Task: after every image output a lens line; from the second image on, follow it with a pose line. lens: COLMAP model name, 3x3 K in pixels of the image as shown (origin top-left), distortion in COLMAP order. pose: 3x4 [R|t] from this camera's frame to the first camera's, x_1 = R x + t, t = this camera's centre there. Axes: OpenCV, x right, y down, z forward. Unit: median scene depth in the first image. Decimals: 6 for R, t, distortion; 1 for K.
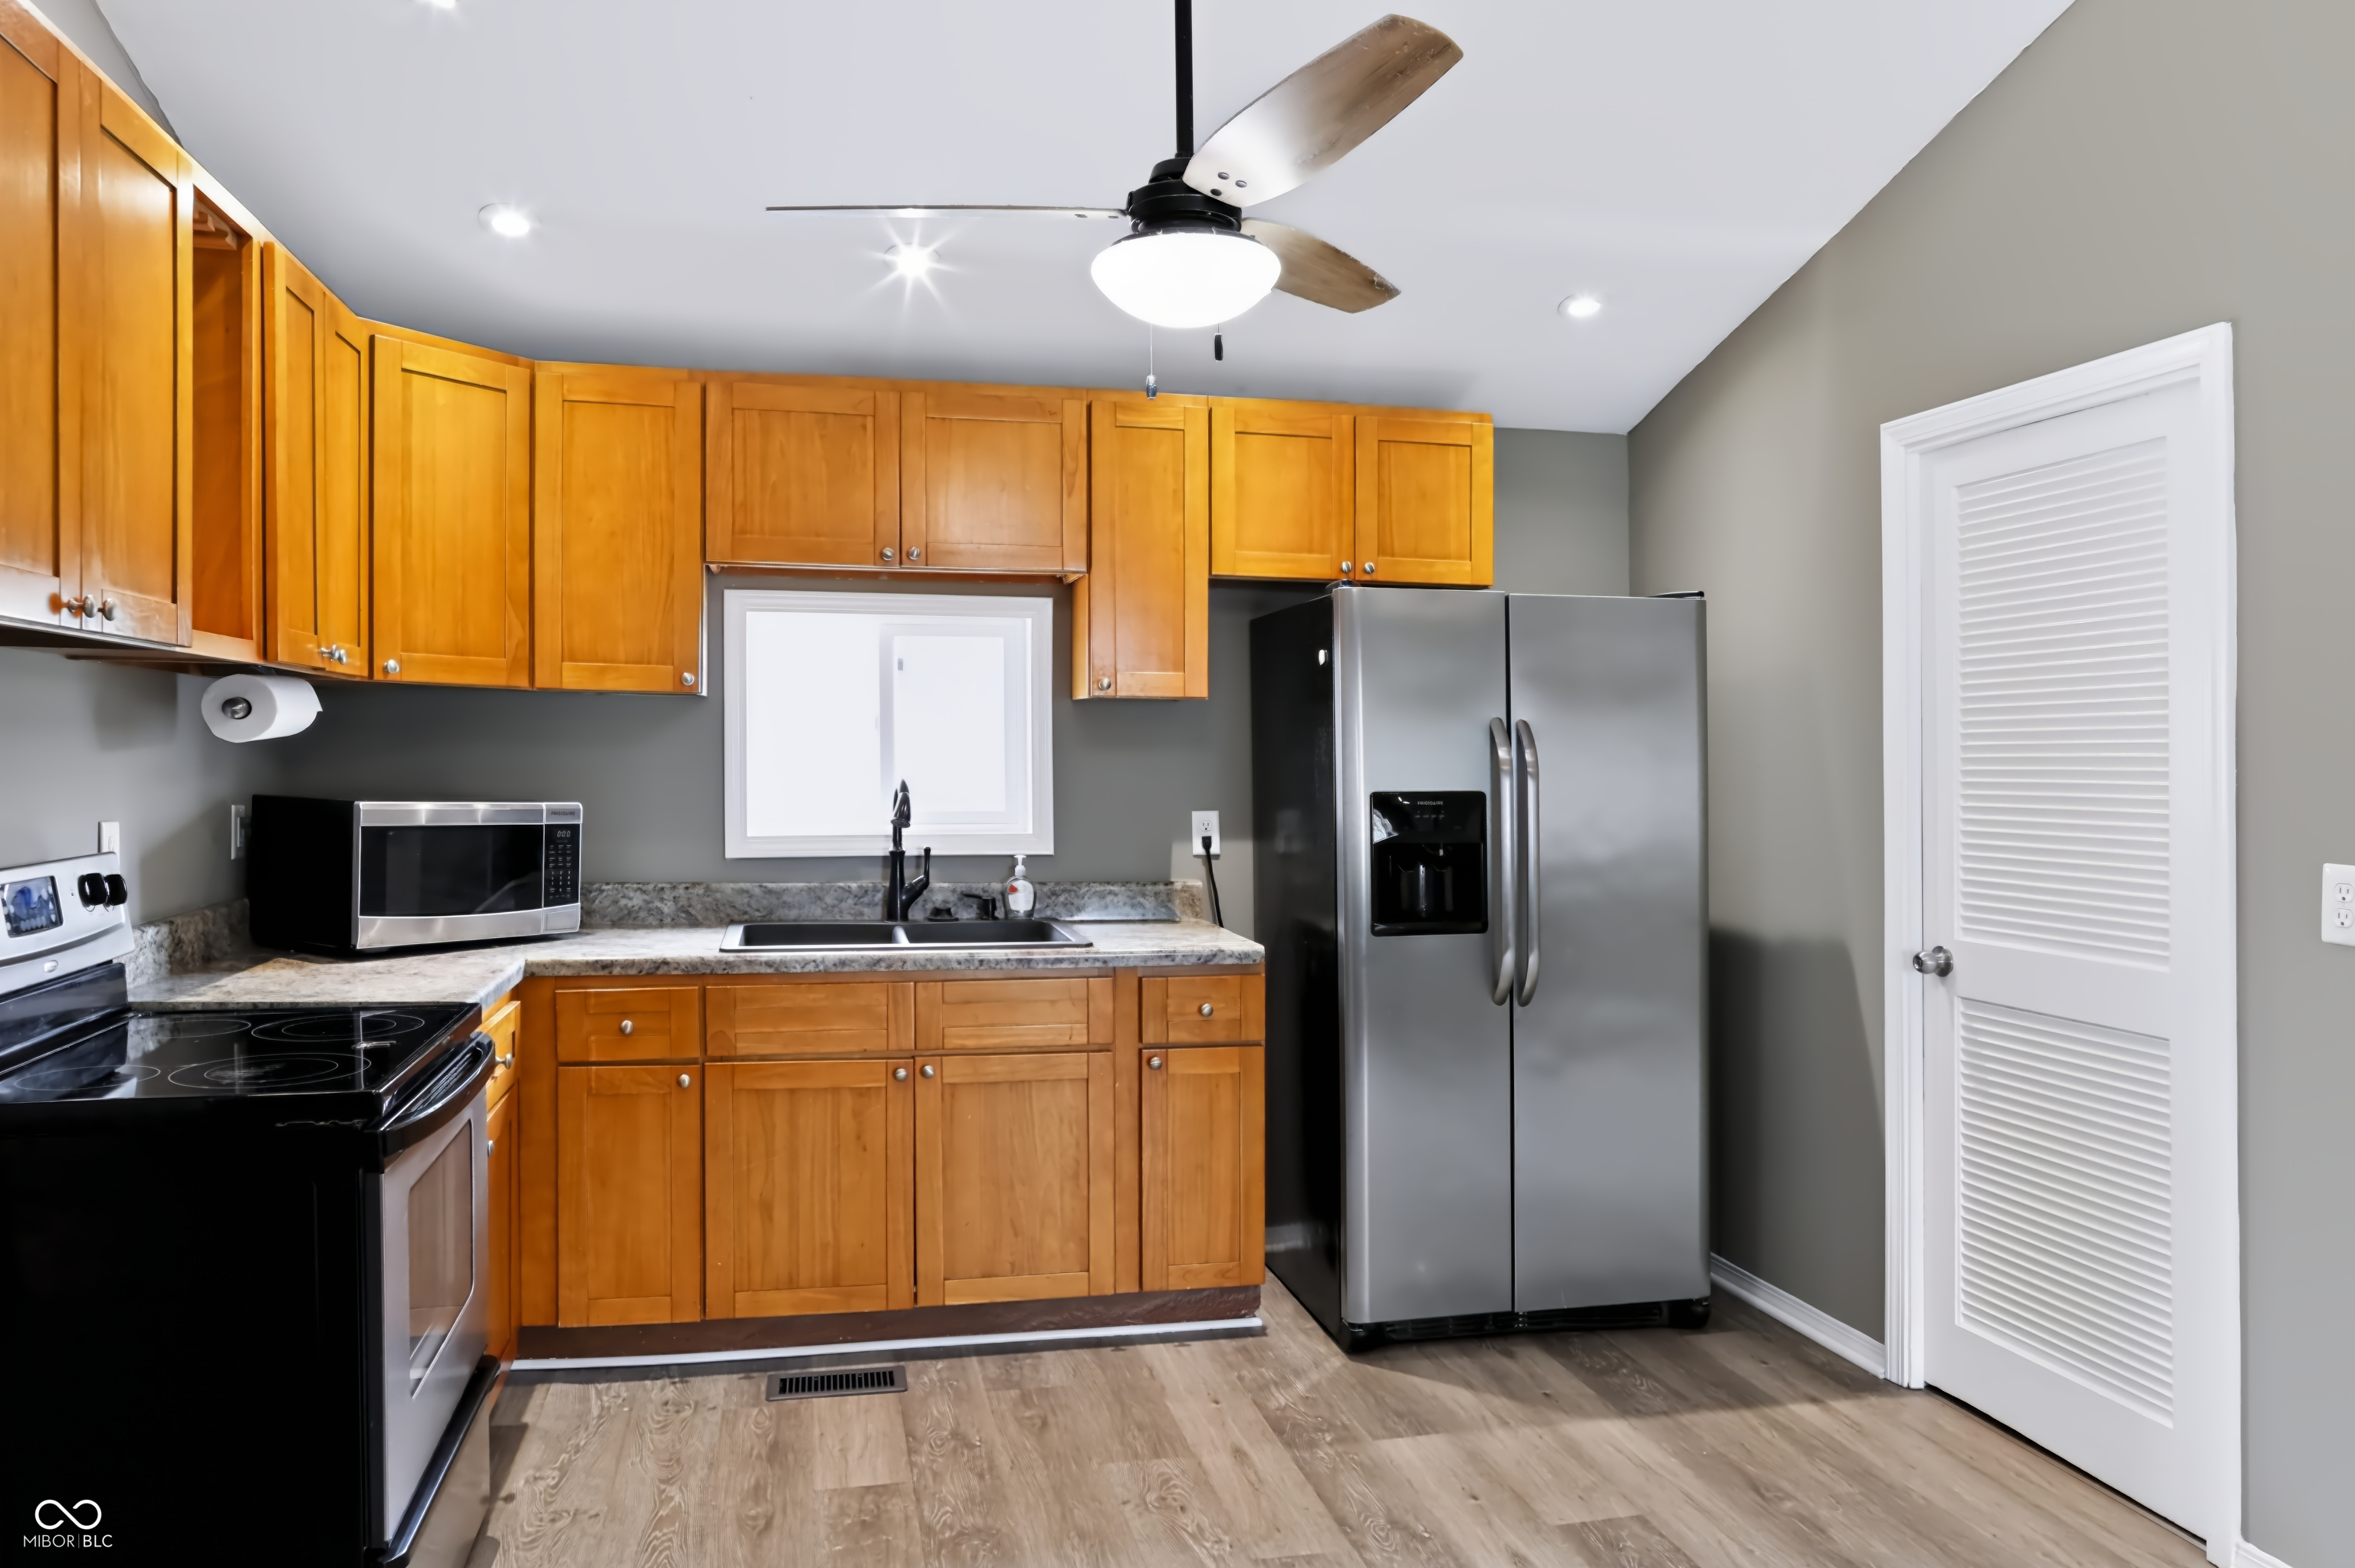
lens RADIAL K [[1630.0, 0, 1172.1], [0, 1630.0, 746.6], [0, 0, 1]] dist [-0.055469, 0.063472]
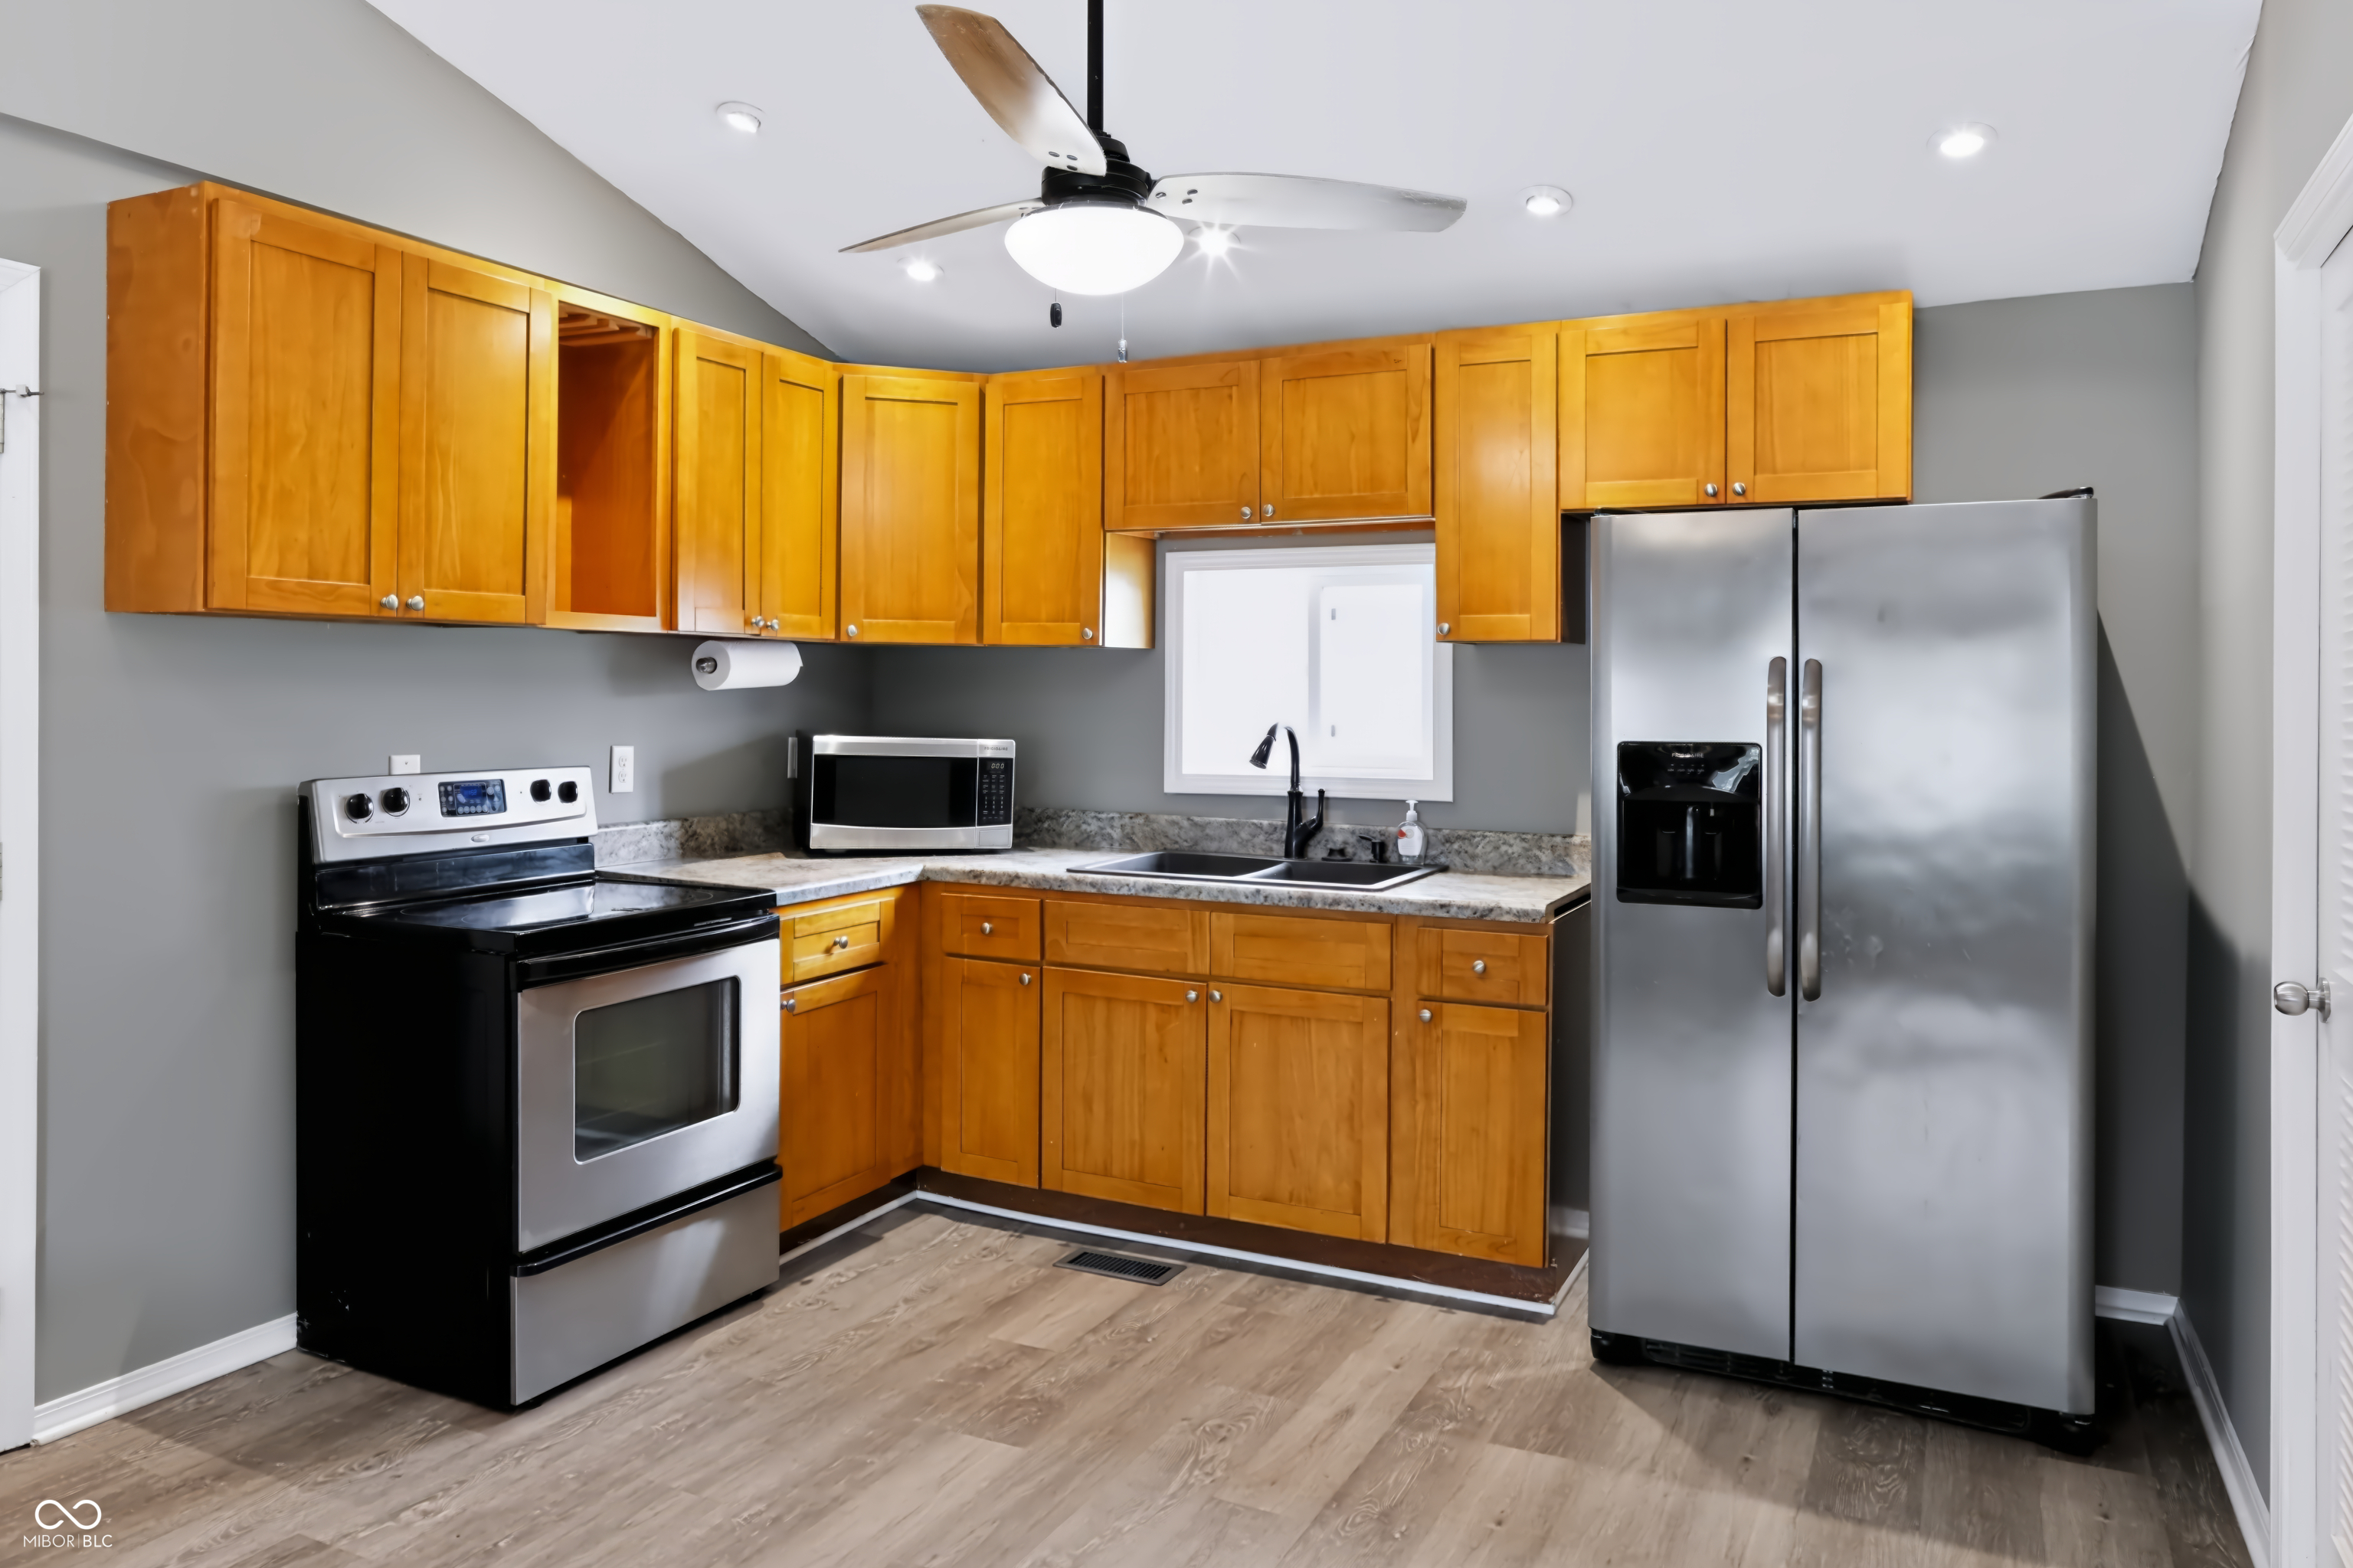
lens RADIAL K [[1636.3, 0, 1177.3], [0, 1636.3, 673.8], [0, 0, 1]] dist [-0.052025, 0.053984]
pose [[0.778689, -0.009091, -0.627344, 0.491702], [0.001074, 0.999913, -0.013157, 0.001866], [0.627409, 0.009571, 0.778631, 0.140785]]
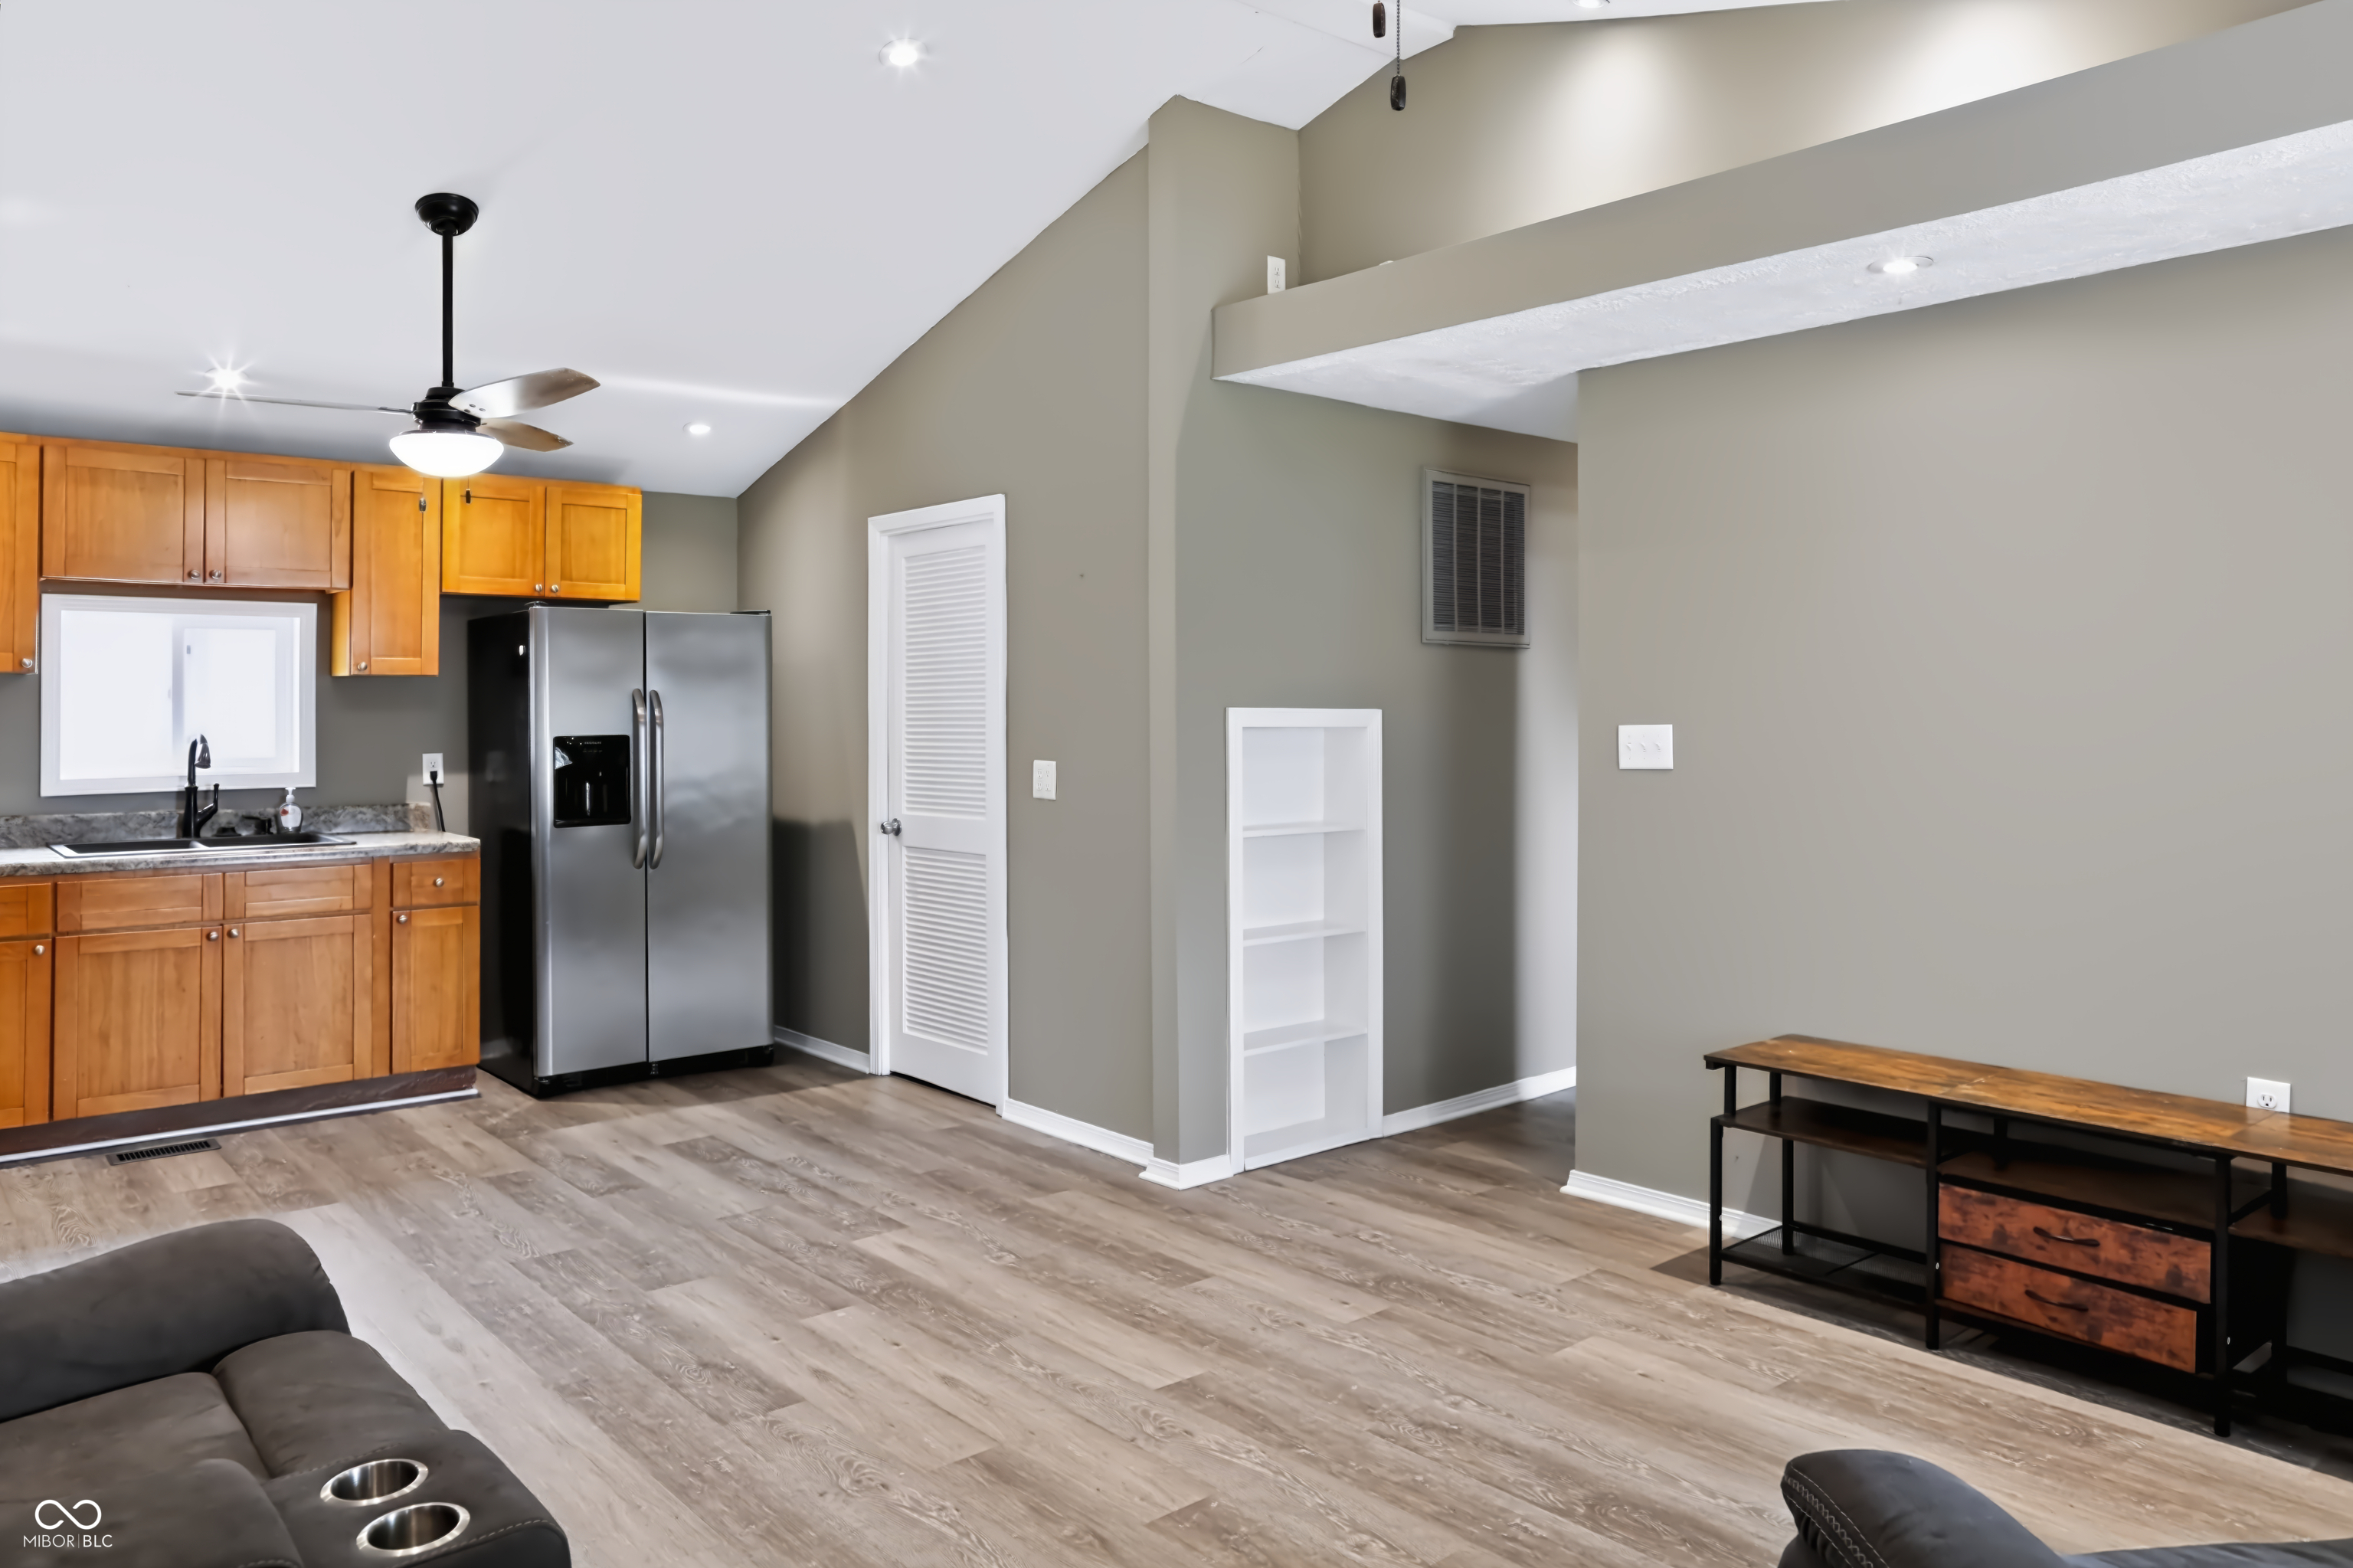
lens RADIAL K [[1615.0, 0, 1172.6], [0, 1615.0, 630.9], [0, 0, 1]] dist [-0.051476, 0.046586]
pose [[0.885064, 0.011617, 0.465324, -0.071278], [0.008919, 0.999082, -0.041906, -0.003990], [-0.465384, 0.041240, 0.884148, -0.652346]]
